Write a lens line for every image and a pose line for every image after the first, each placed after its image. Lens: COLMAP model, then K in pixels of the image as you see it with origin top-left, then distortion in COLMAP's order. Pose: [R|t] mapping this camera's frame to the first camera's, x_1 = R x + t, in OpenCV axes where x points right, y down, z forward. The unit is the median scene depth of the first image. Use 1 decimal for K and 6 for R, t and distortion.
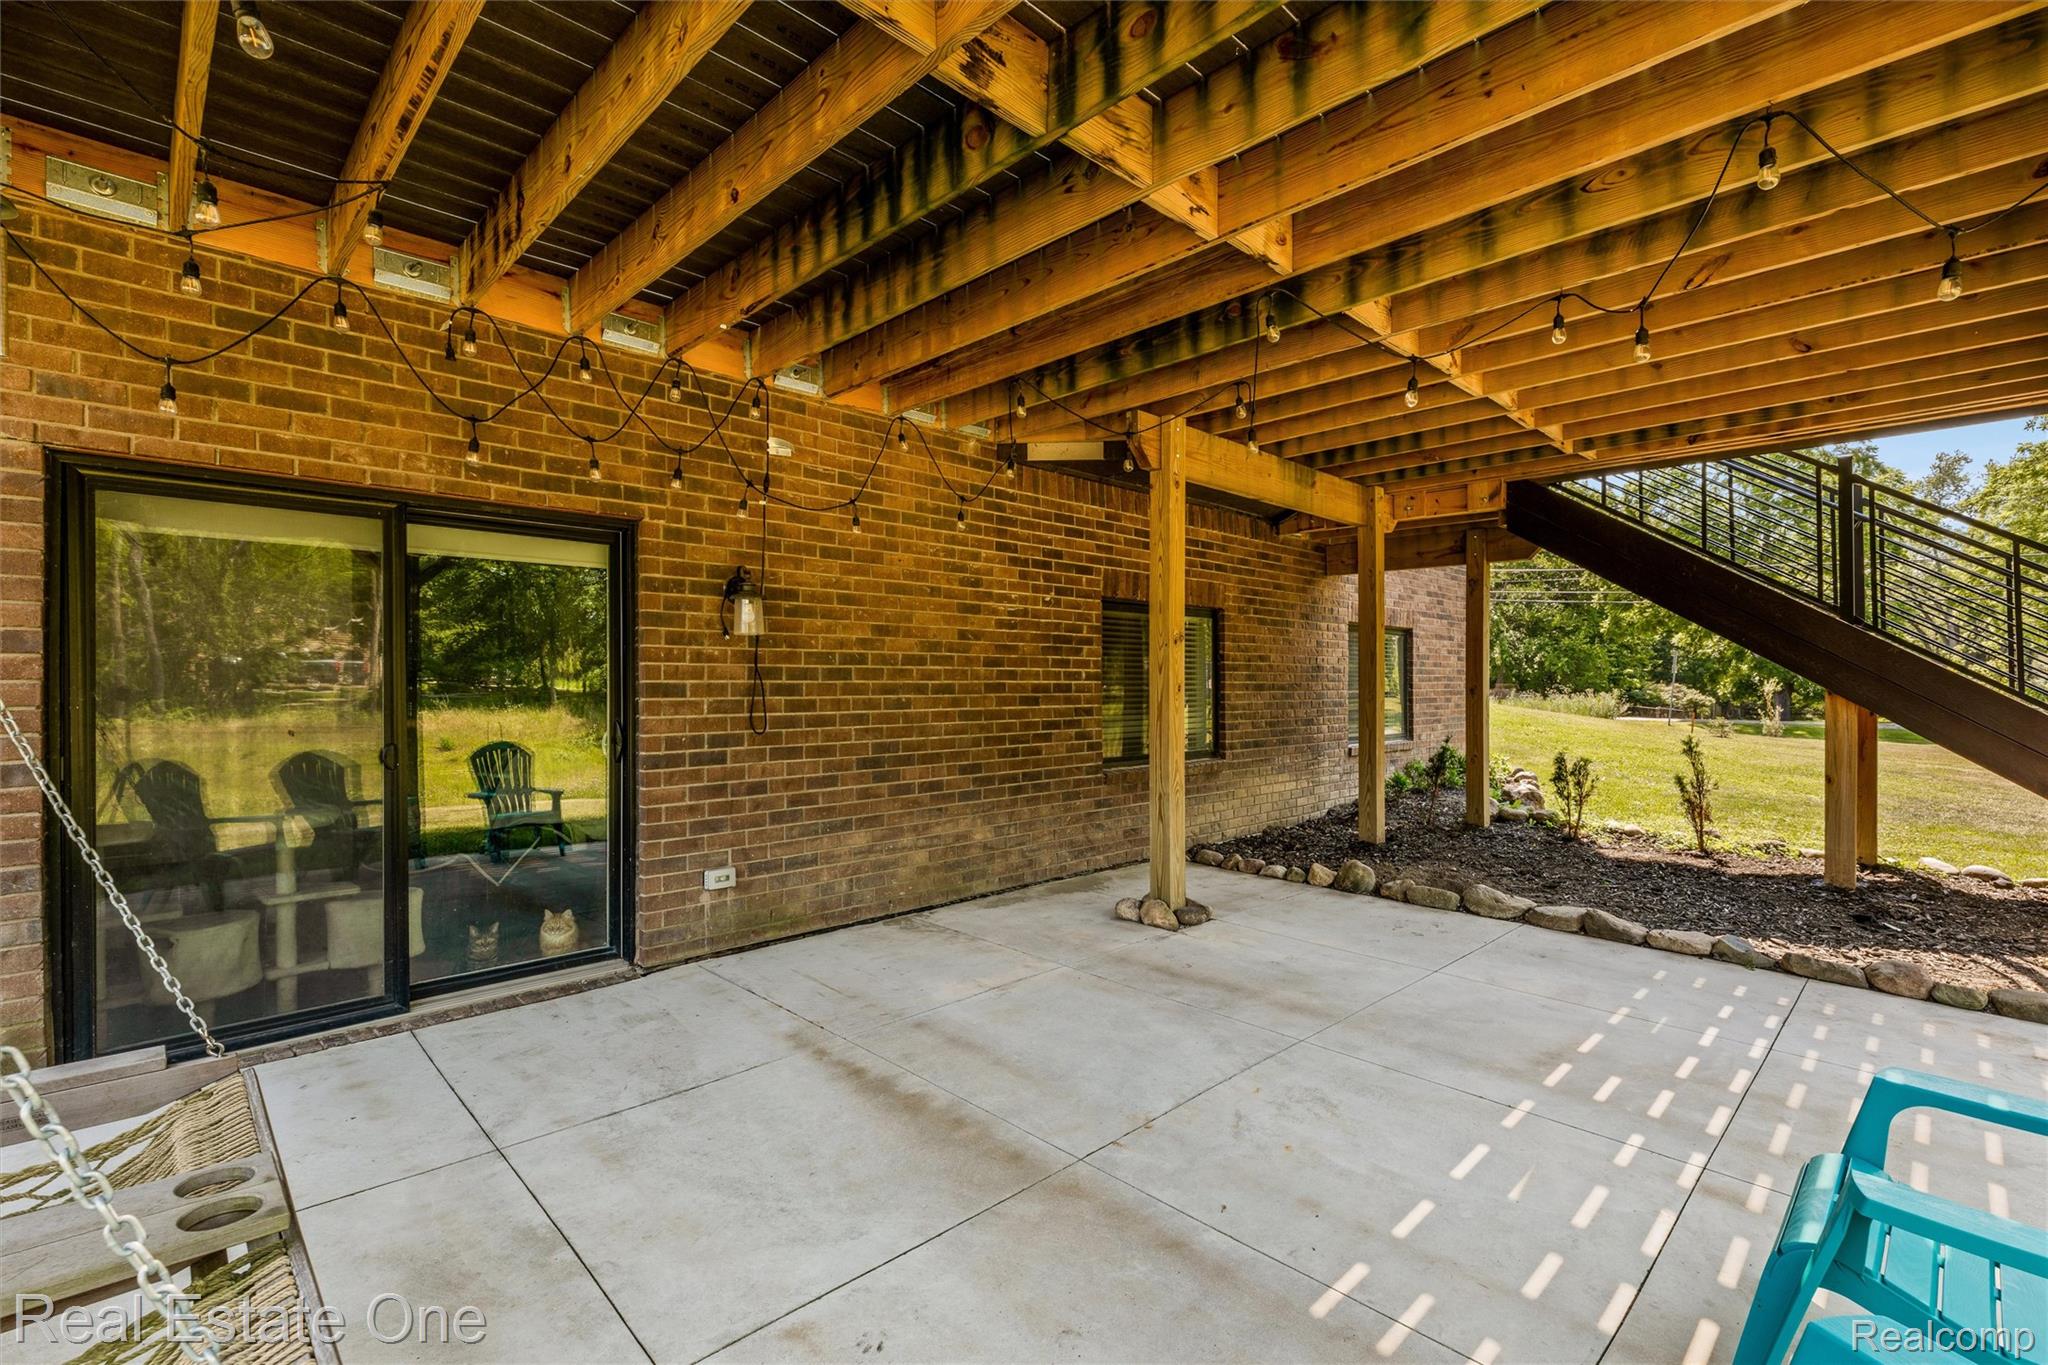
lens RADIAL K [[923.0, 0, 1035.6], [0, 923.0, 687.4], [0, 0, 1]] dist [-0.004046, -0.000255]
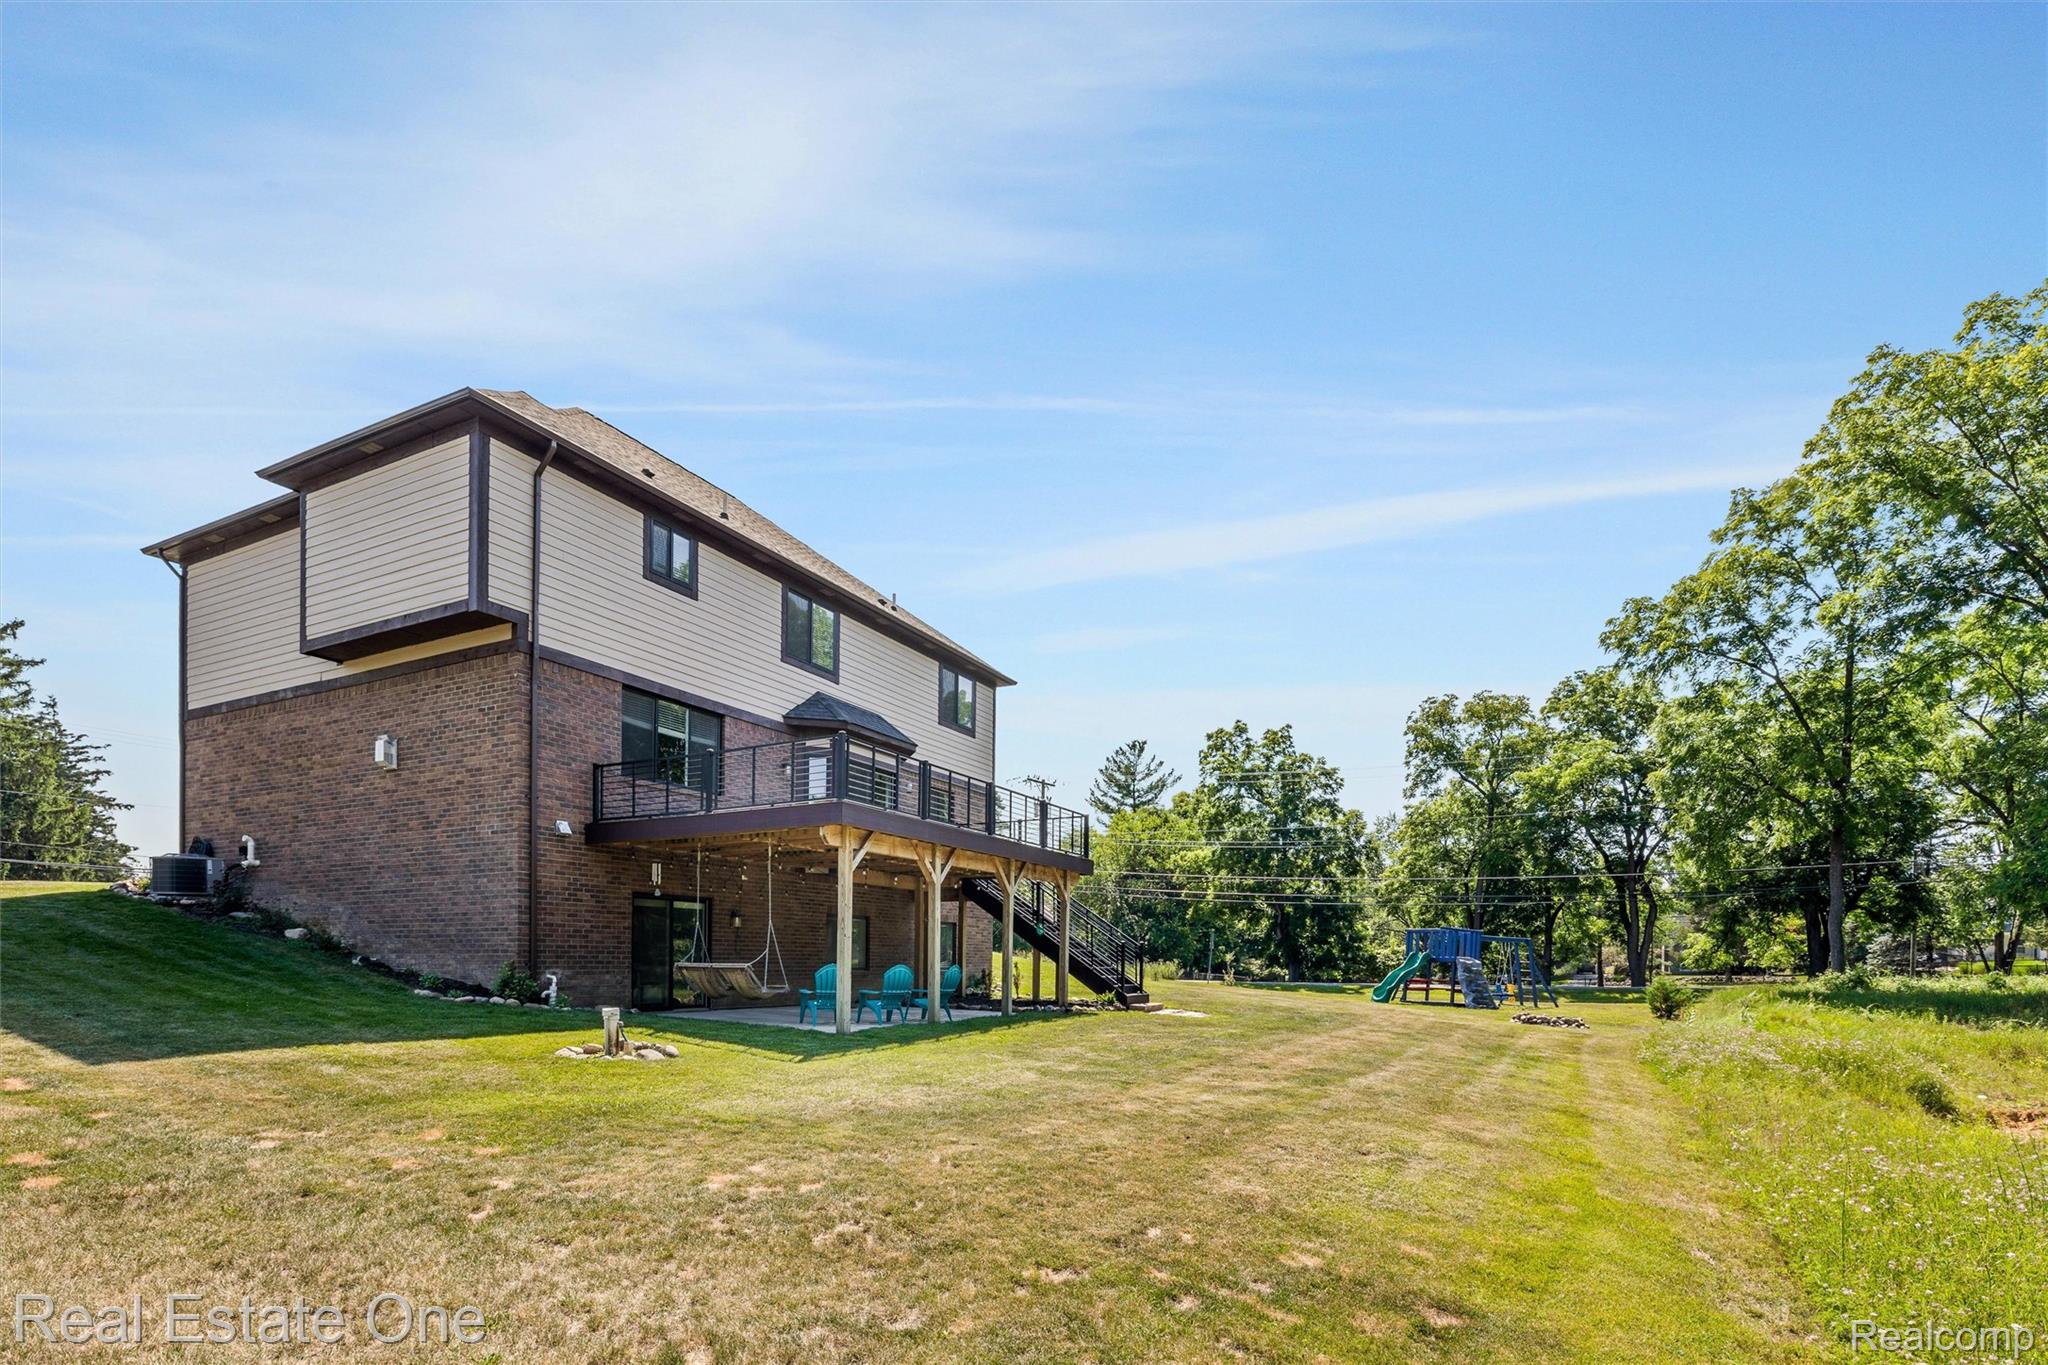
lens RADIAL K [[977.8, 0, 1032.9], [0, 977.8, 958.9], [0, 0, 1]] dist [-0.013932, 0.001551]
pose [[0.950854, 0.010203, 0.309471, -0.237547], [-0.009529, 0.999948, -0.003688, 0.047995], [-0.309493, 0.000558, 0.950902, -1.943215]]
